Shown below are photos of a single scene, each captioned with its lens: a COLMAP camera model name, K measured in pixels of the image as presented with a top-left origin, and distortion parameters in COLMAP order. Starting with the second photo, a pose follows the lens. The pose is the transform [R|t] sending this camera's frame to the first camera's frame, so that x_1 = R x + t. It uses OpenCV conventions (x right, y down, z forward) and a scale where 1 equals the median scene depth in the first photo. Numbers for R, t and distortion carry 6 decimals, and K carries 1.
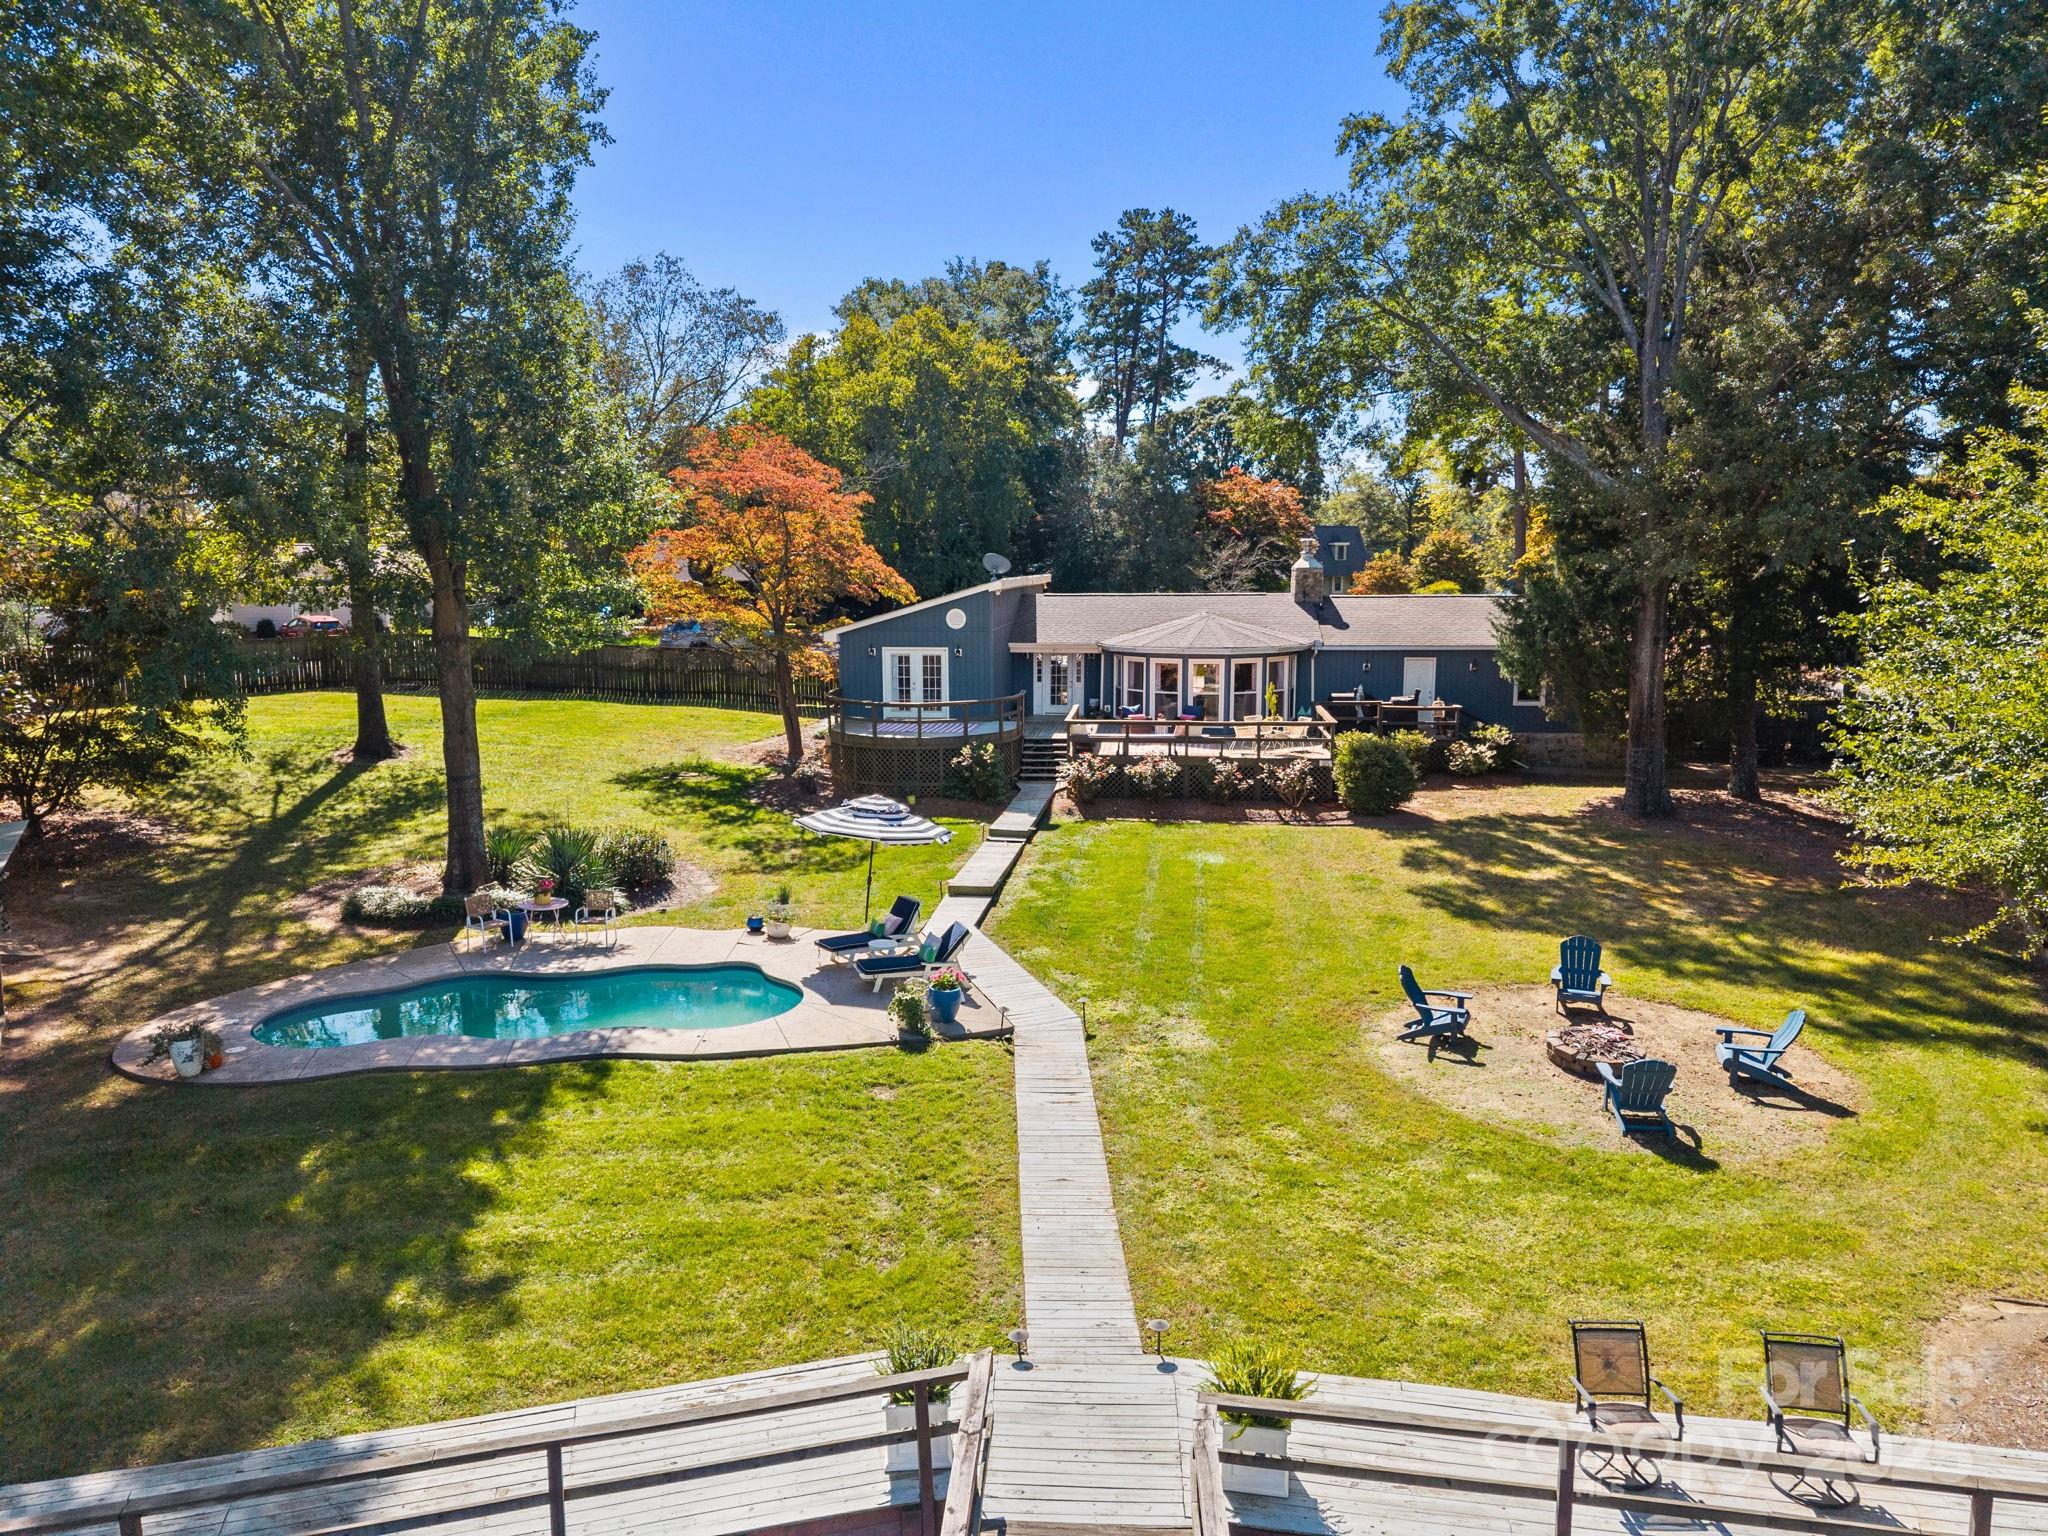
lens RADIAL K [[1331.9, 0, 1051.0], [0, 1331.9, 772.4], [0, 0, 1]] dist [0.006163, 0.006111]
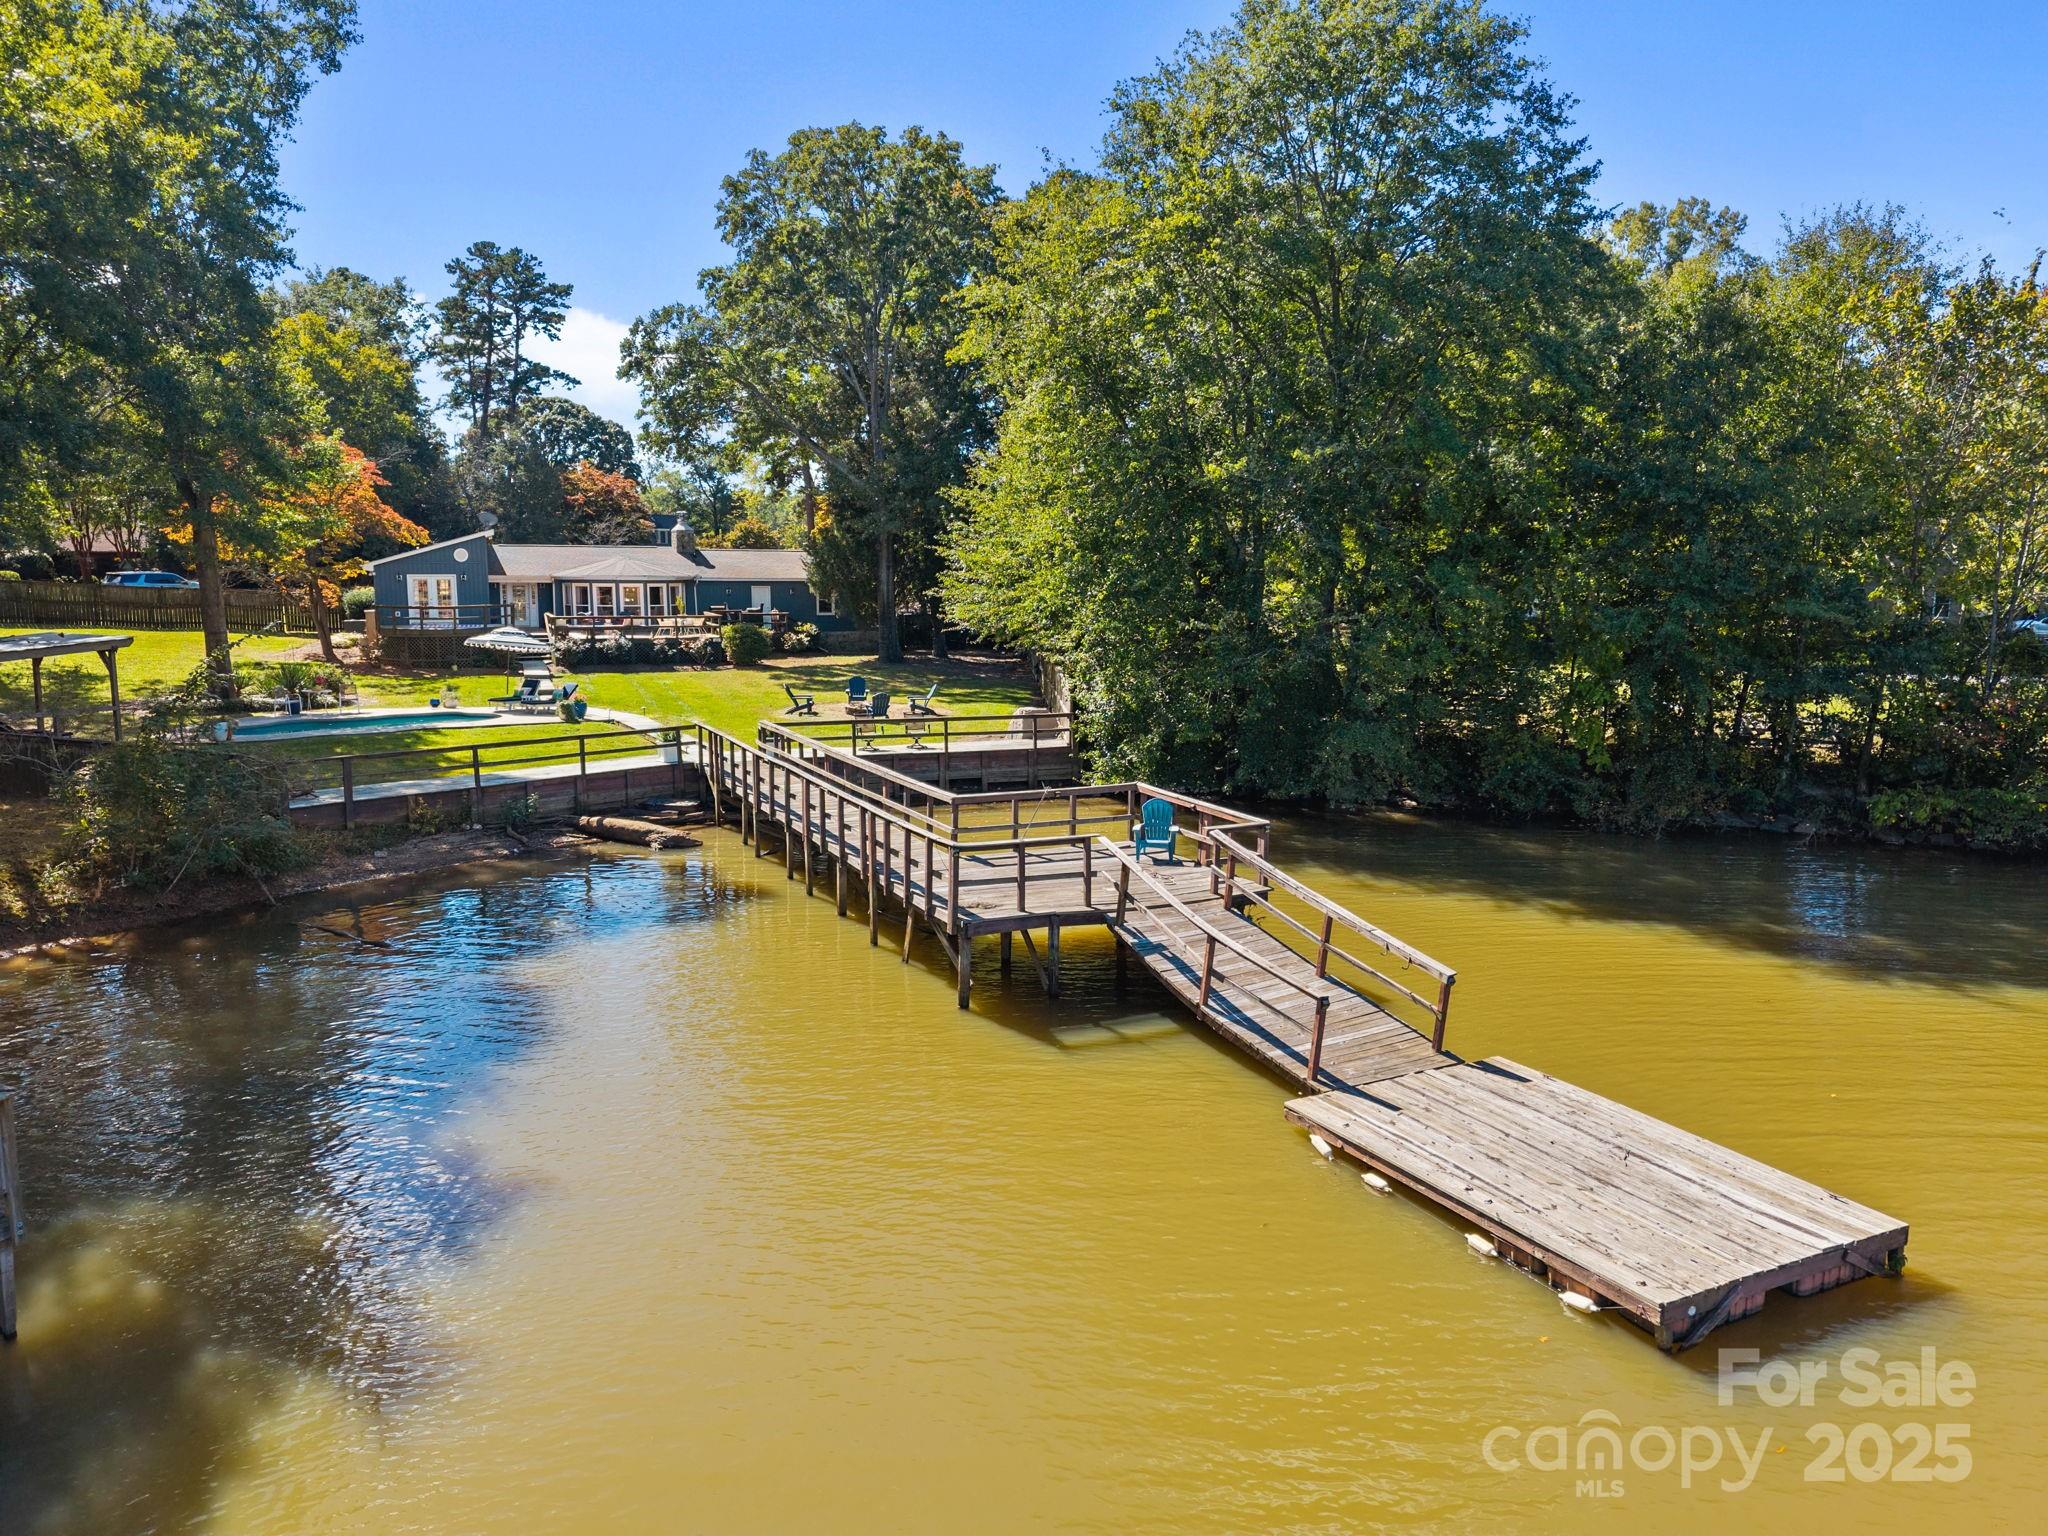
lens RADIAL K [[1331.9, 0, 1051.0], [0, 1331.9, 772.4], [0, 0, 1]] dist [0.006163, 0.006111]
pose [[0.869629, -0.066586, 0.489195, -0.239368], [0.066460, 0.997633, 0.017646, 0.143926], [-0.489212, 0.017167, 0.871996, -0.625024]]
